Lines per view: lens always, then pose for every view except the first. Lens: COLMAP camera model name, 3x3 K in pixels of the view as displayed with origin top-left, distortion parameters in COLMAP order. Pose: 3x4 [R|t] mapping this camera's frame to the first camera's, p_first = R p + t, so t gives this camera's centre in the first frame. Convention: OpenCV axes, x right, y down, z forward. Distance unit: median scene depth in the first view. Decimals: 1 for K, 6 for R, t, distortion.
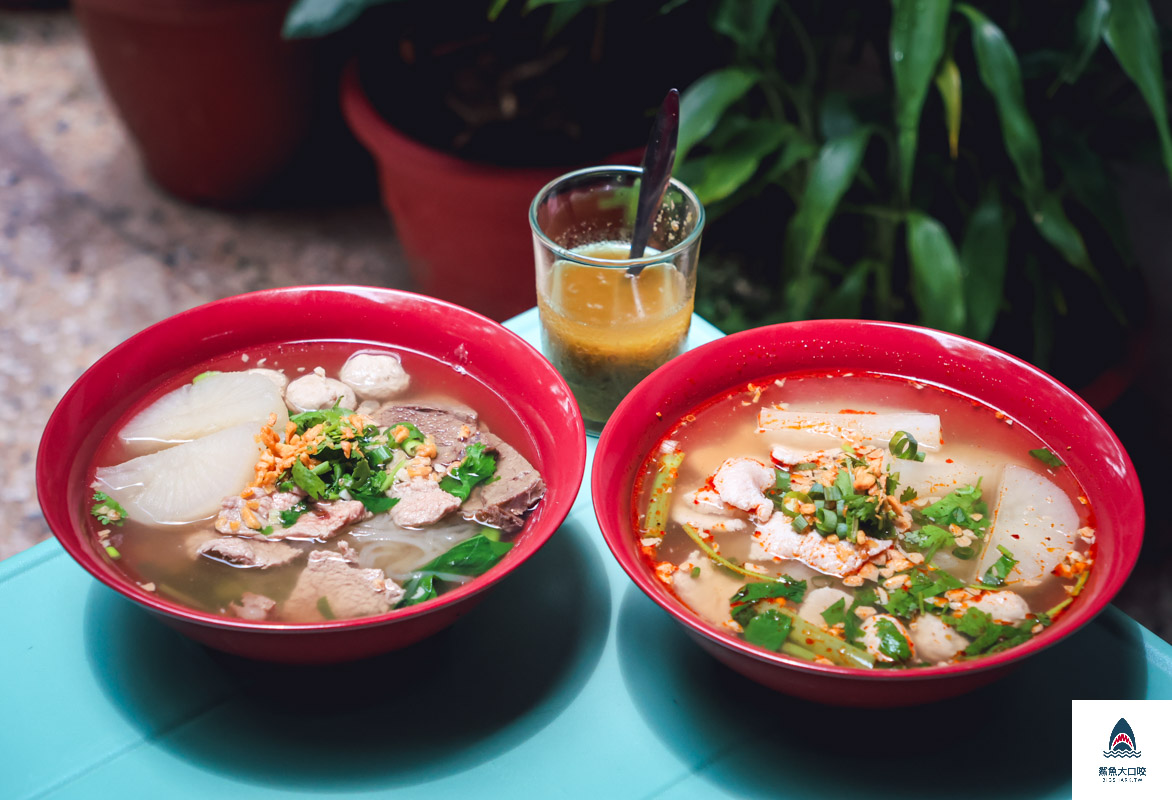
lens RADIAL K [[2413.7, 0, 586.0], [0, 2413.7, 400.0], [0, 0, 1]] dist [0.050657, 0.248269]
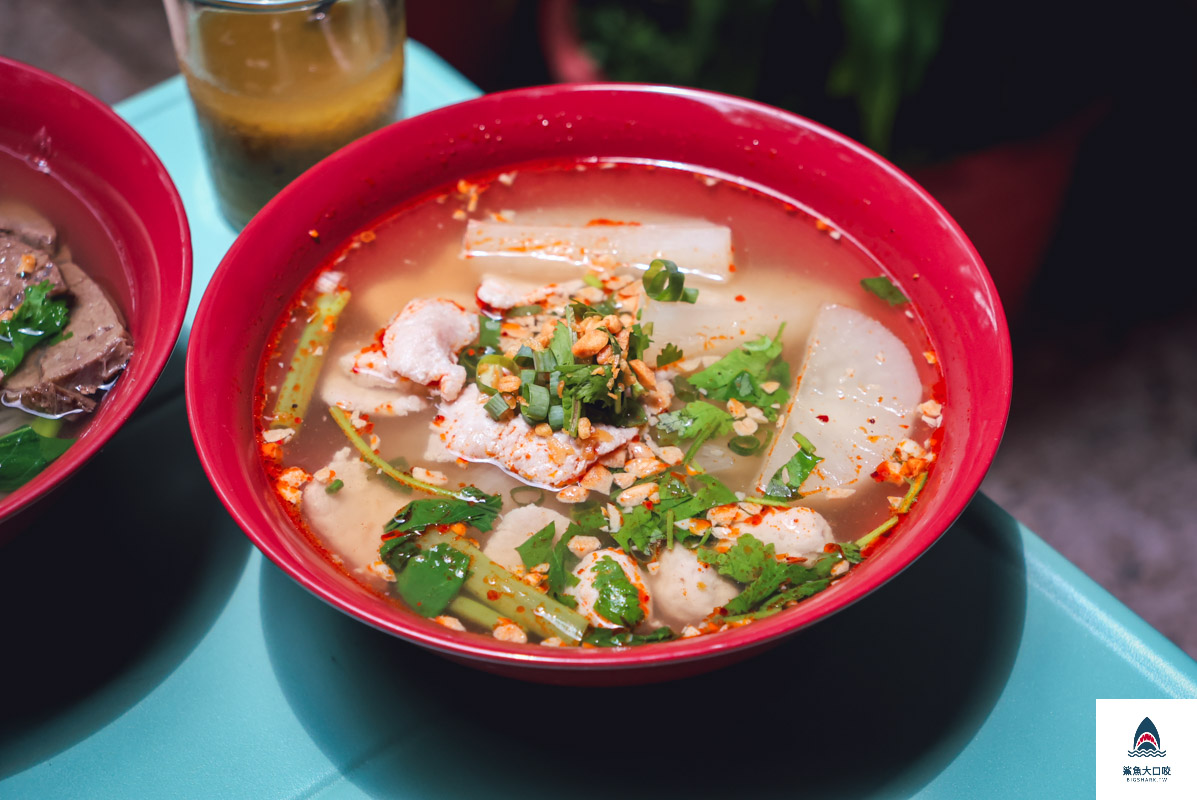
lens RADIAL K [[2559.0, 0, 598.5], [0, 2559.0, 400.0], [0, 0, 1]] dist [0.034940, 0.377955]
pose [[0.999804, -0.014949, -0.013008, 0.124198], [0.016437, 0.992274, 0.122972, -0.036463], [0.011070, -0.123162, 0.992325, 0.296479]]
